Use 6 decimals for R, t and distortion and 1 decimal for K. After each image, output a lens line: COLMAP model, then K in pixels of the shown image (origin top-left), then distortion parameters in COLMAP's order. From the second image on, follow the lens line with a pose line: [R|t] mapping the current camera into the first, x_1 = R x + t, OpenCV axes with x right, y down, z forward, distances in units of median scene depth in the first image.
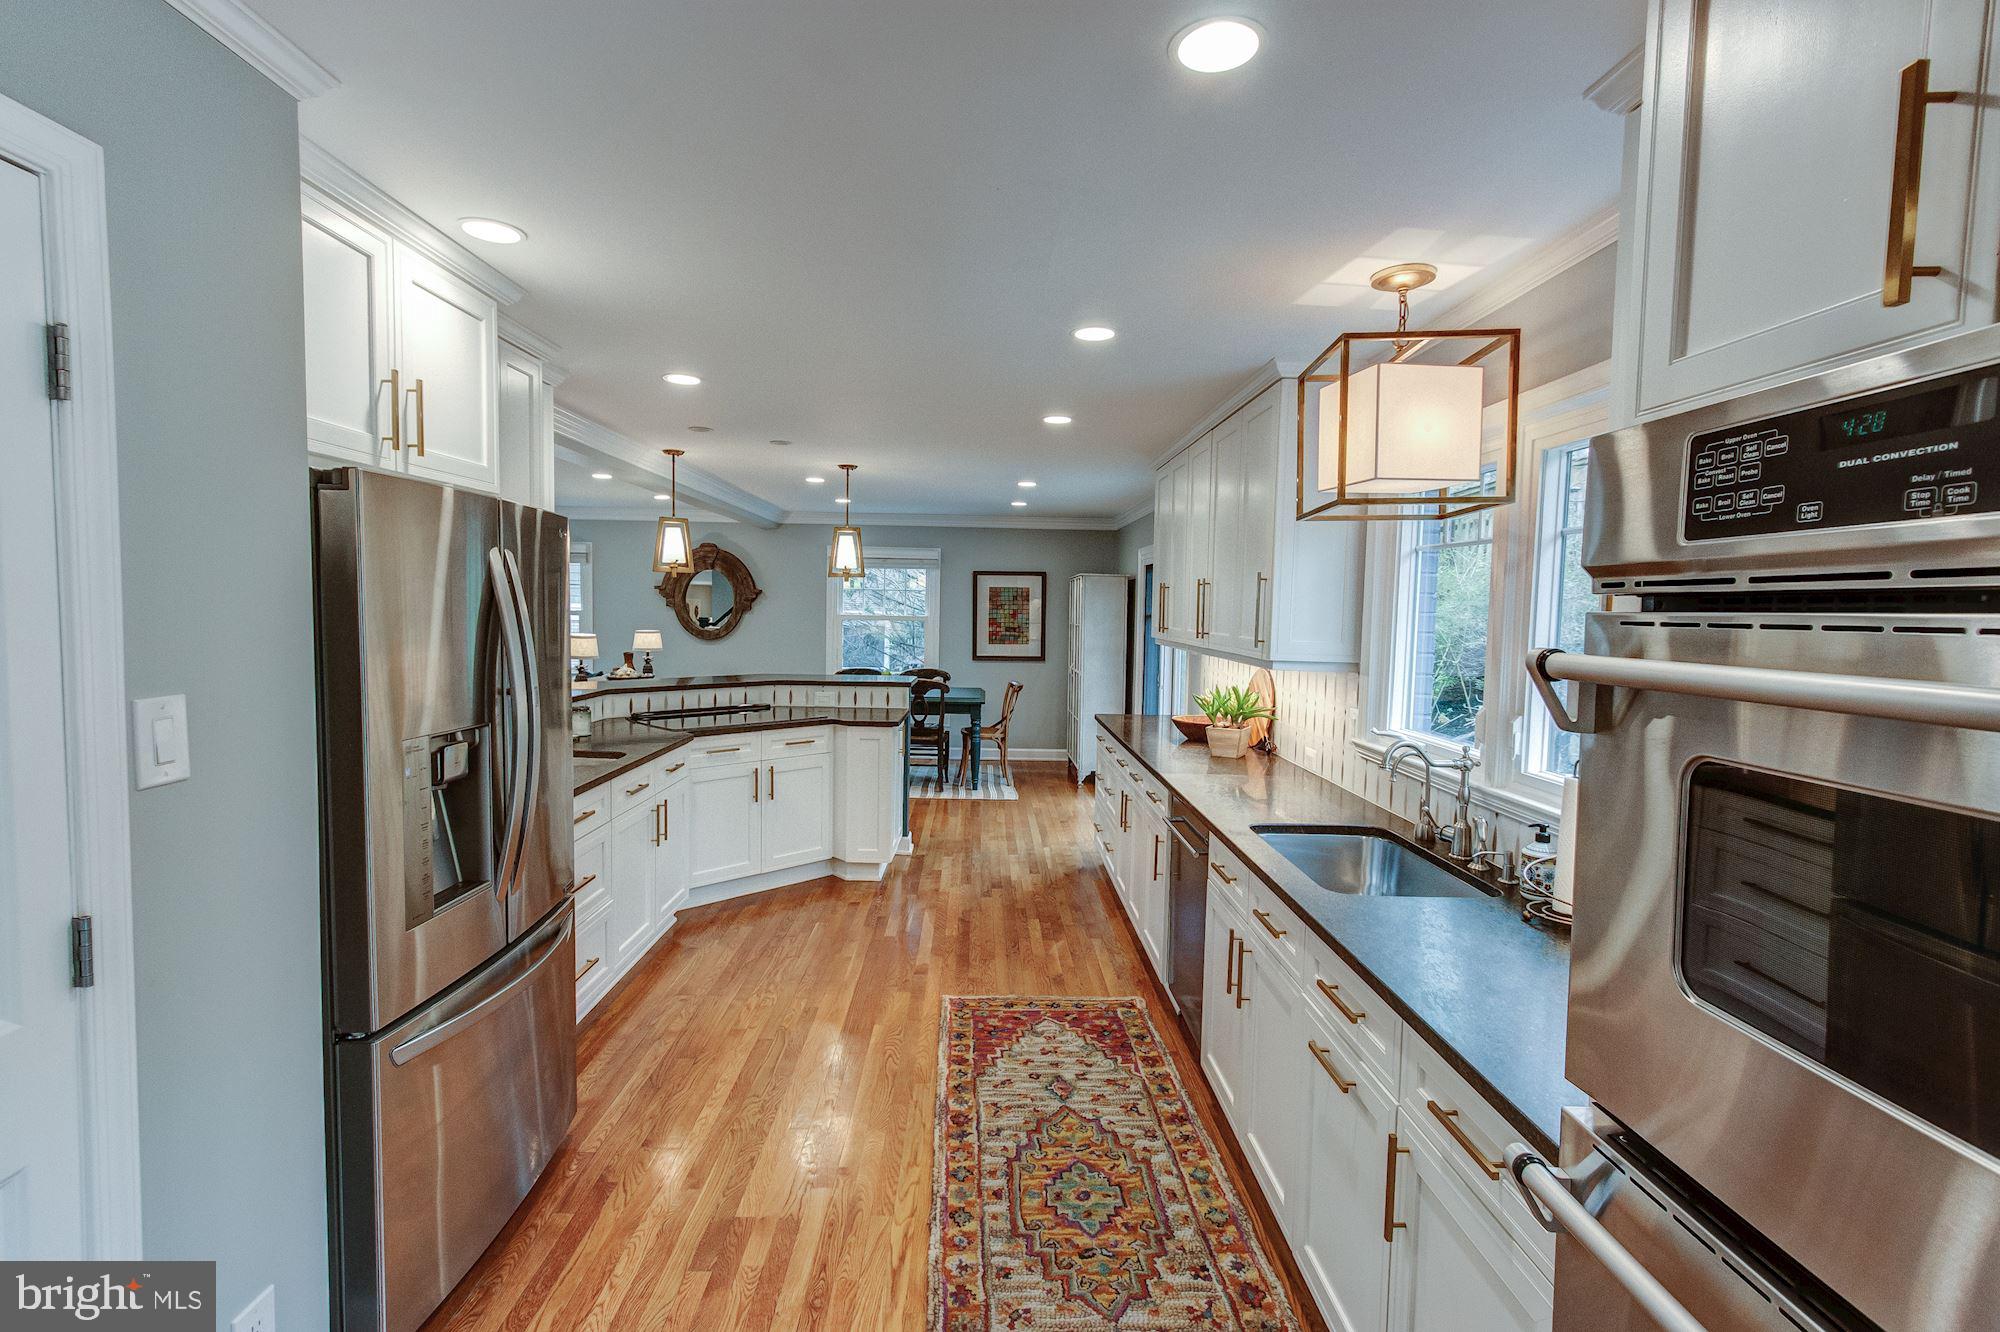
lens RADIAL K [[902.1, 0, 975.1], [0, 902.1, 653.3], [0, 0, 1]] dist [0.005904, 0.000595]
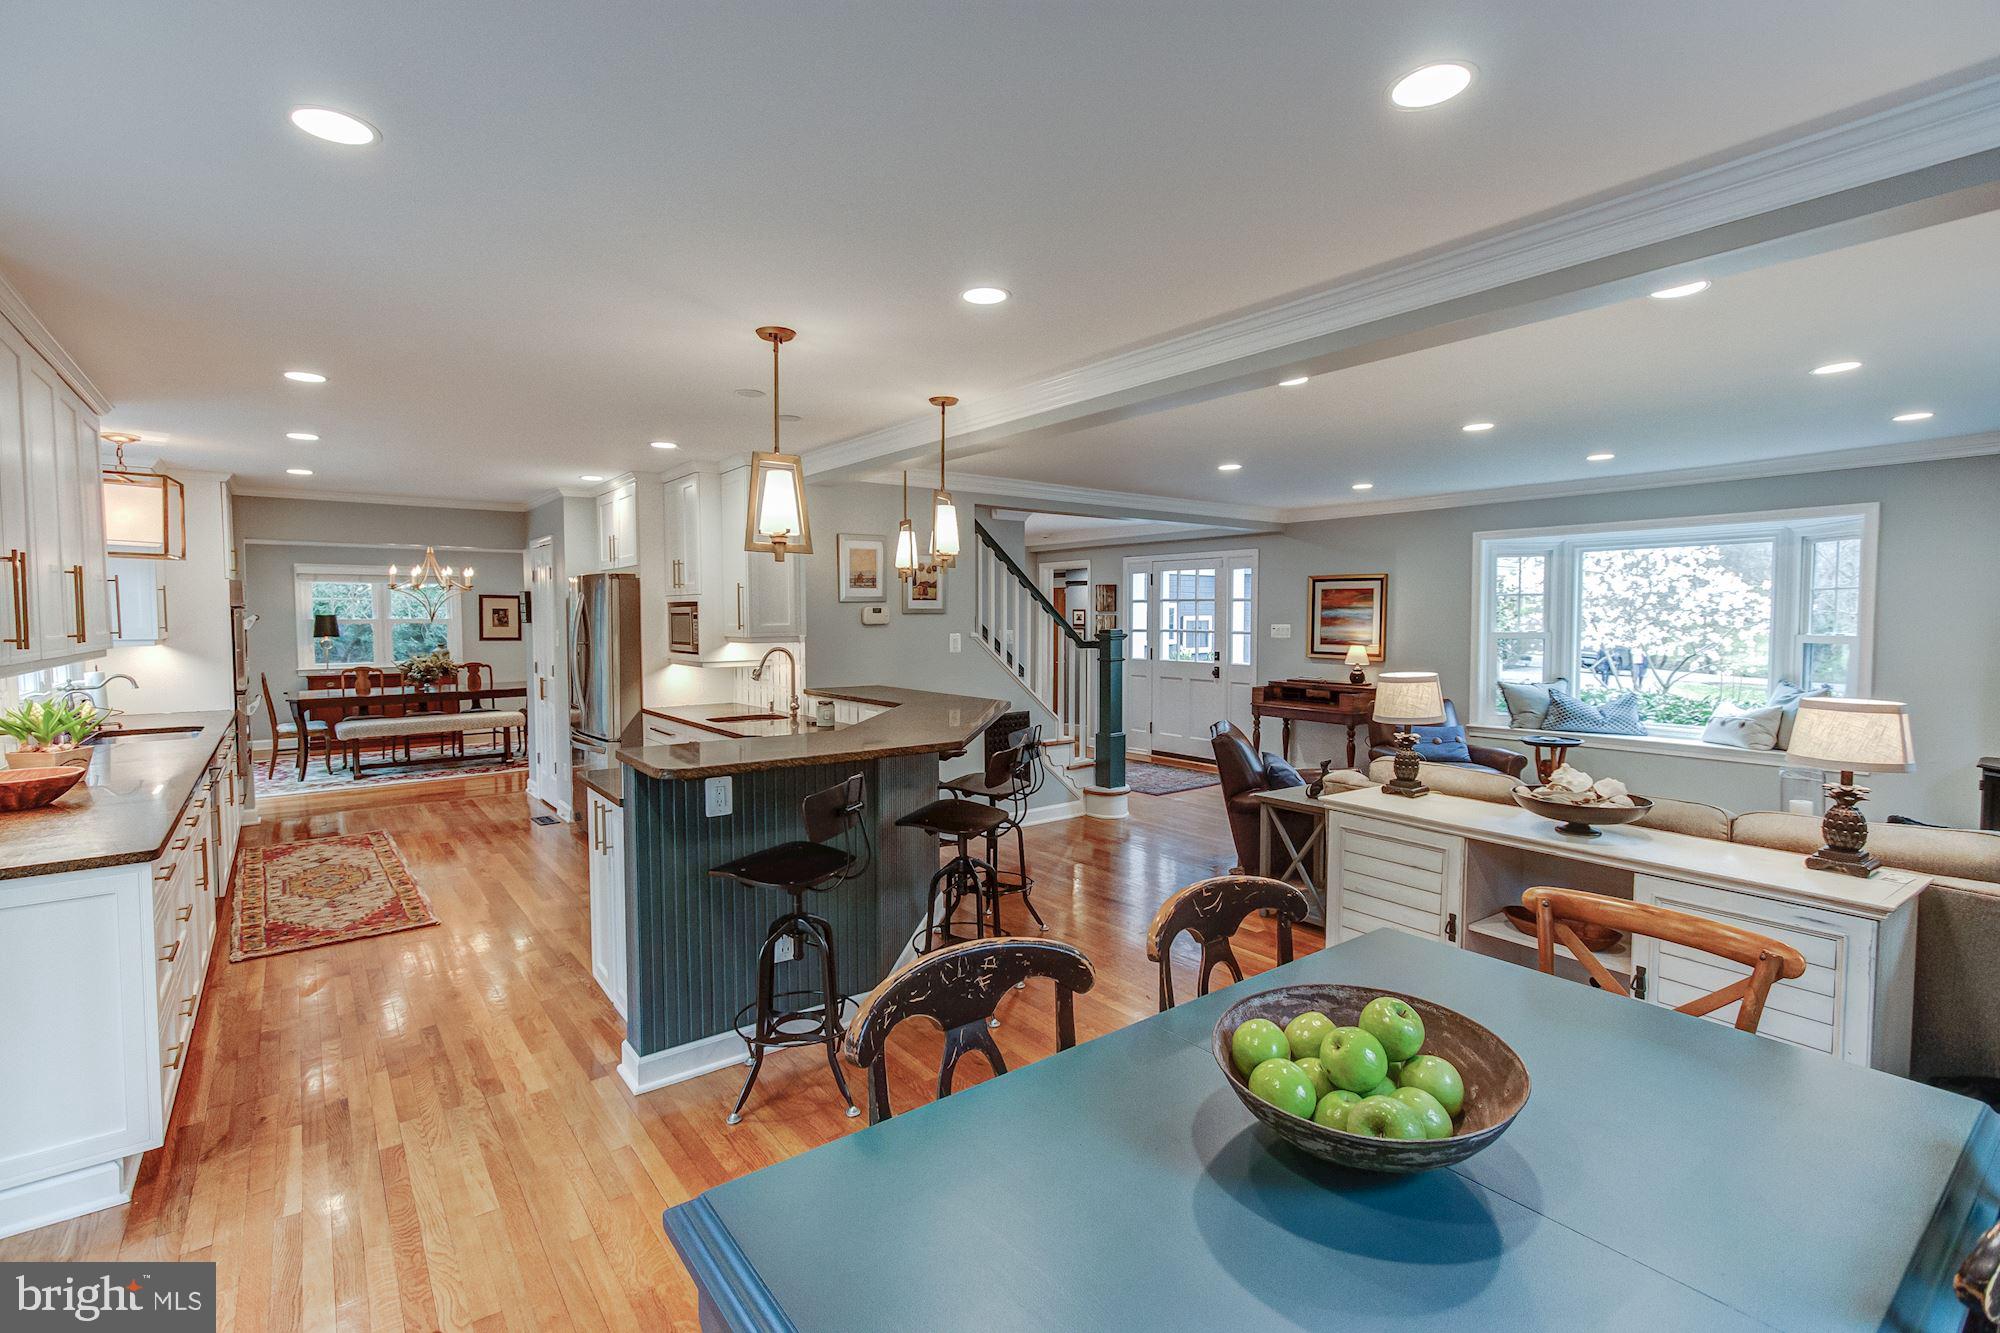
lens RADIAL K [[902.1, 0, 975.1], [0, 902.1, 653.8], [0, 0, 1]] dist [0.005904, 0.000595]
pose [[-0.796570, 0.013260, -0.604401, 0.144581], [-0.044295, 0.995792, 0.080225, -0.136386], [0.602921, 0.090677, -0.792631, 2.759748]]
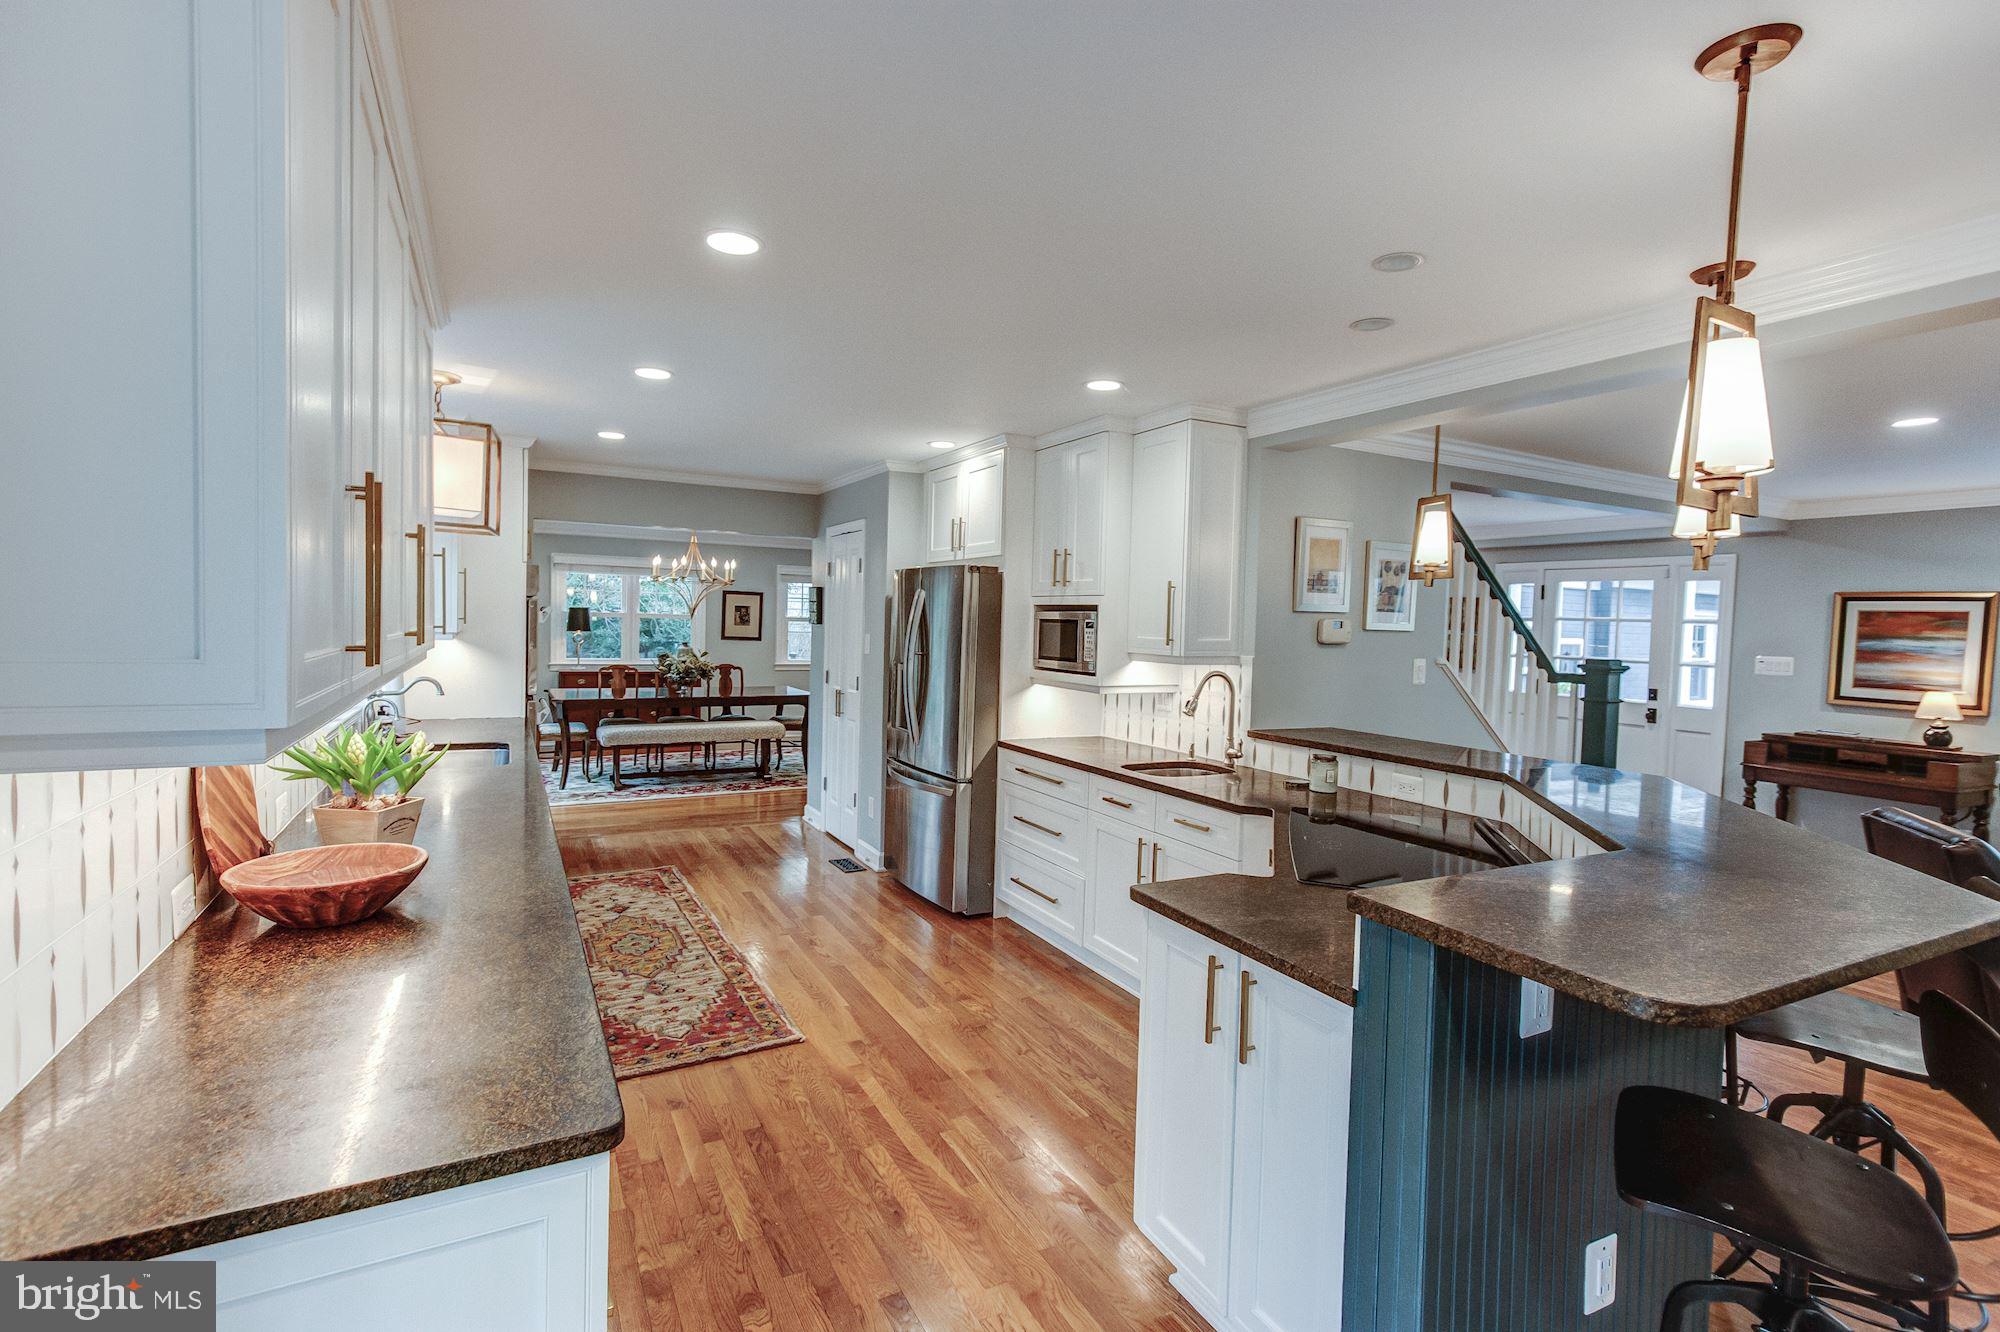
lens RADIAL K [[902.1, 0, 975.1], [0, 902.1, 653.3], [0, 0, 1]] dist [0.005904, 0.000595]
pose [[-0.883557, -0.022844, -0.467766, 0.280073], [-0.068402, 0.994393, 0.080641, -0.096435], [0.463301, 0.103248, -0.880166, 2.107854]]
